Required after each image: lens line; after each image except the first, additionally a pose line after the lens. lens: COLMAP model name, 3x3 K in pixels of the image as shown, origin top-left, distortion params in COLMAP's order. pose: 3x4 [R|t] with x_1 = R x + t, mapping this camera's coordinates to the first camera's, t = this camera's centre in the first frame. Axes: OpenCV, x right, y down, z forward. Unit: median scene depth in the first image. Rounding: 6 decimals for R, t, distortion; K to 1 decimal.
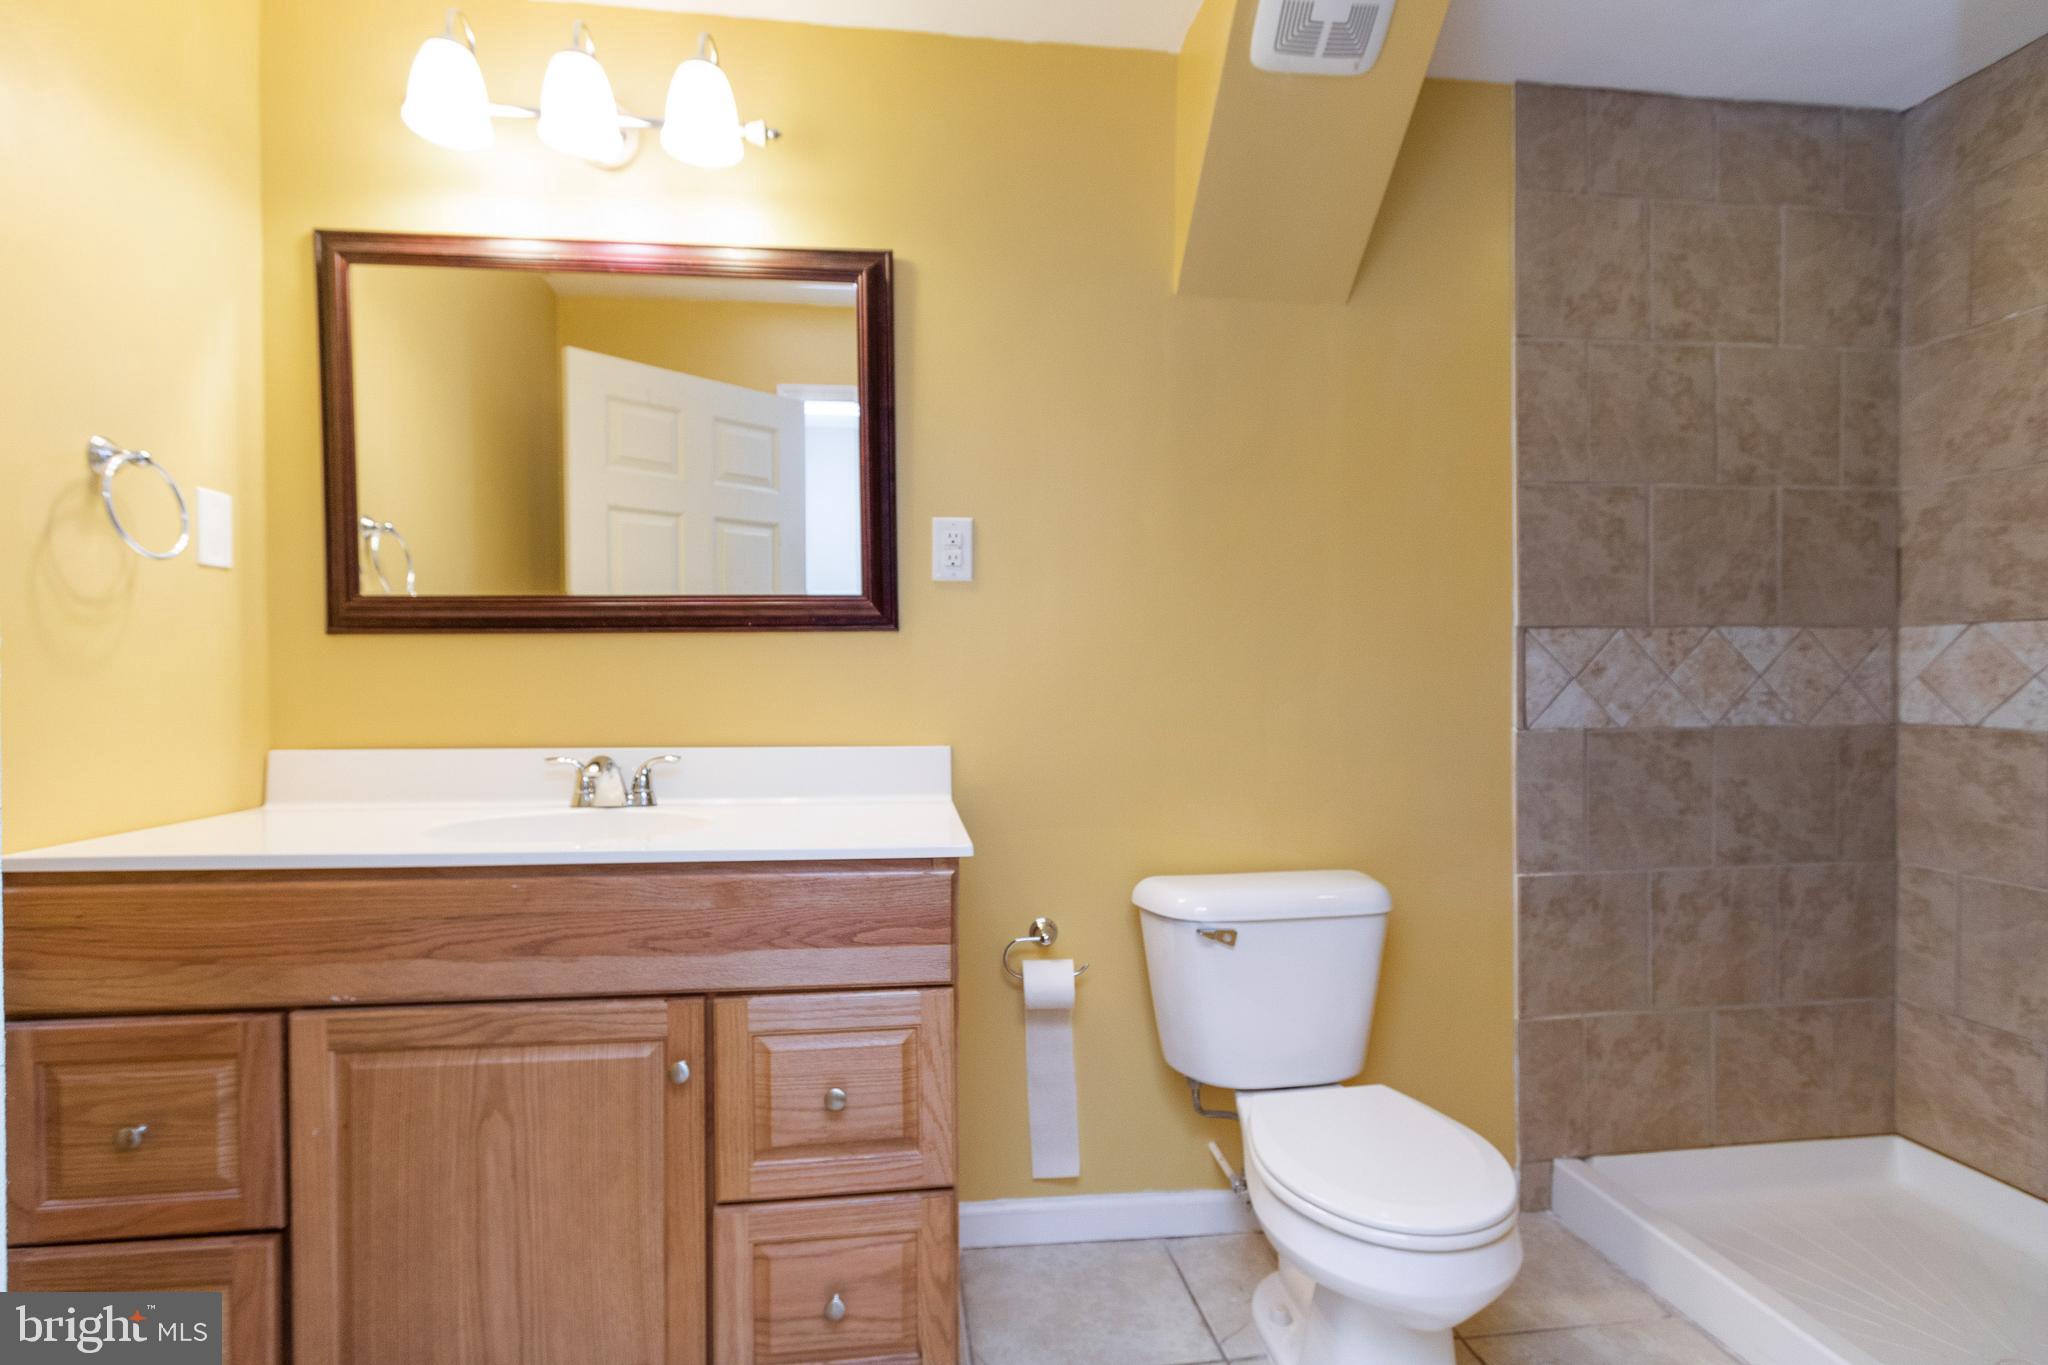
lens RADIAL K [[958.8, 0, 1029.6], [0, 958.8, 692.0], [0, 0, 1]] dist [0.002890, -0.000937]
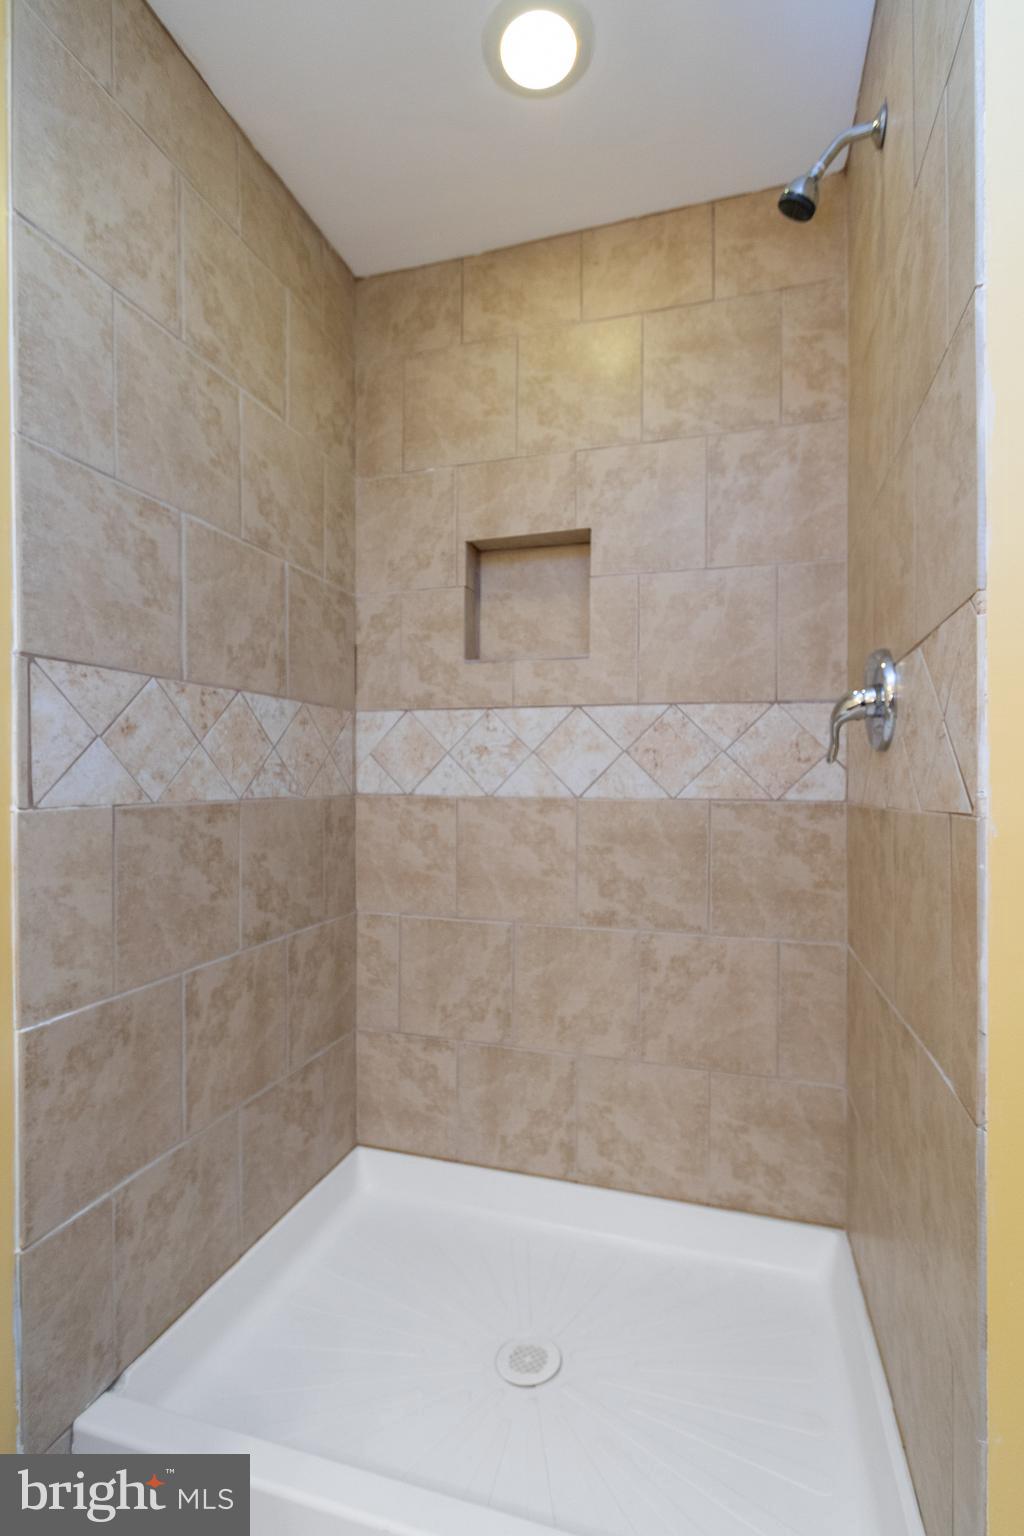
lens RADIAL K [[719.1, 0, 522.6], [0, 719.1, 780.9], [0, 0, 1]] dist [0.002890, -0.000937]
pose [[0.422711, 0.002615, 0.906261, 0.202811], [0.004495, 0.999977, -0.004982, 0.023657], [-0.906253, 0.006179, 0.422690, 0.467194]]
